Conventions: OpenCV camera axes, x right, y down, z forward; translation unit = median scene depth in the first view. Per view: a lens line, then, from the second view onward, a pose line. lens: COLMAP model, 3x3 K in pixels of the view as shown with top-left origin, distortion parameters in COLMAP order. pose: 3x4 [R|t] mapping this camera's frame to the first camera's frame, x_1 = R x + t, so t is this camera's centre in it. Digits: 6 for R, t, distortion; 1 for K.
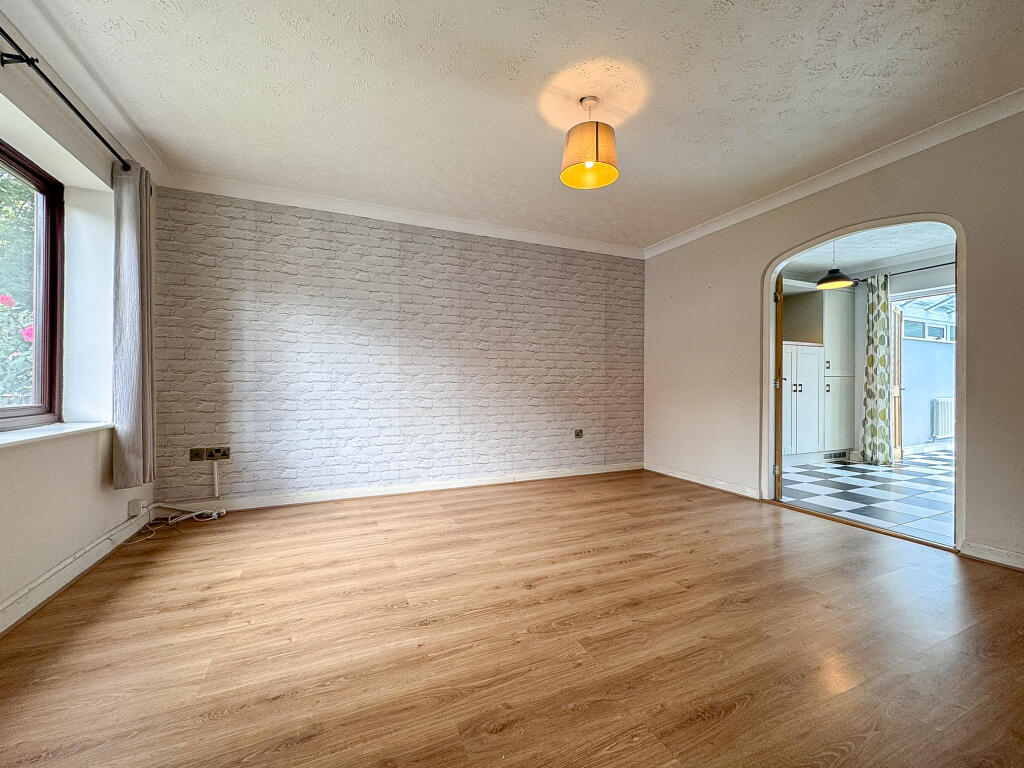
lens RADIAL K [[409.5, 0, 509.1], [0, 409.5, 382.2], [0, 0, 1]] dist [-0.002801, -0.000198]
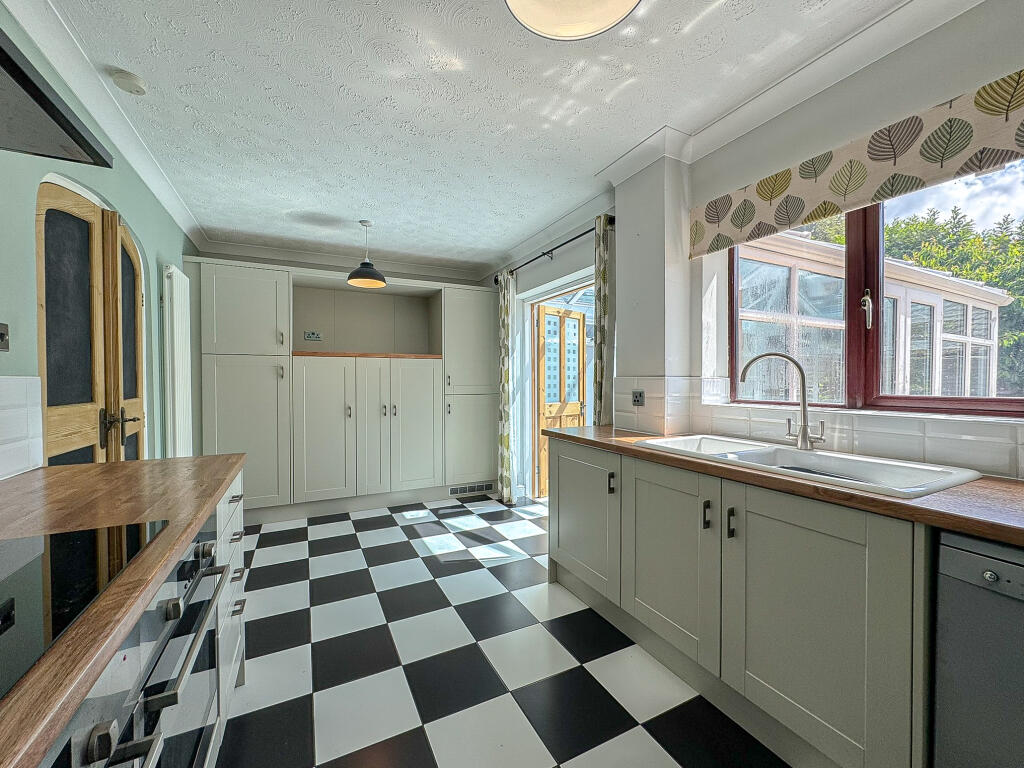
lens RADIAL K [[409.5, 0, 509.1], [0, 409.5, 382.2], [0, 0, 1]] dist [-0.002801, -0.000198]
pose [[0.998607, -0.002797, 0.052682, 0.858276], [0.002223, 0.999937, 0.010961, -0.048309], [-0.052709, -0.010829, 0.998551, 0.173649]]
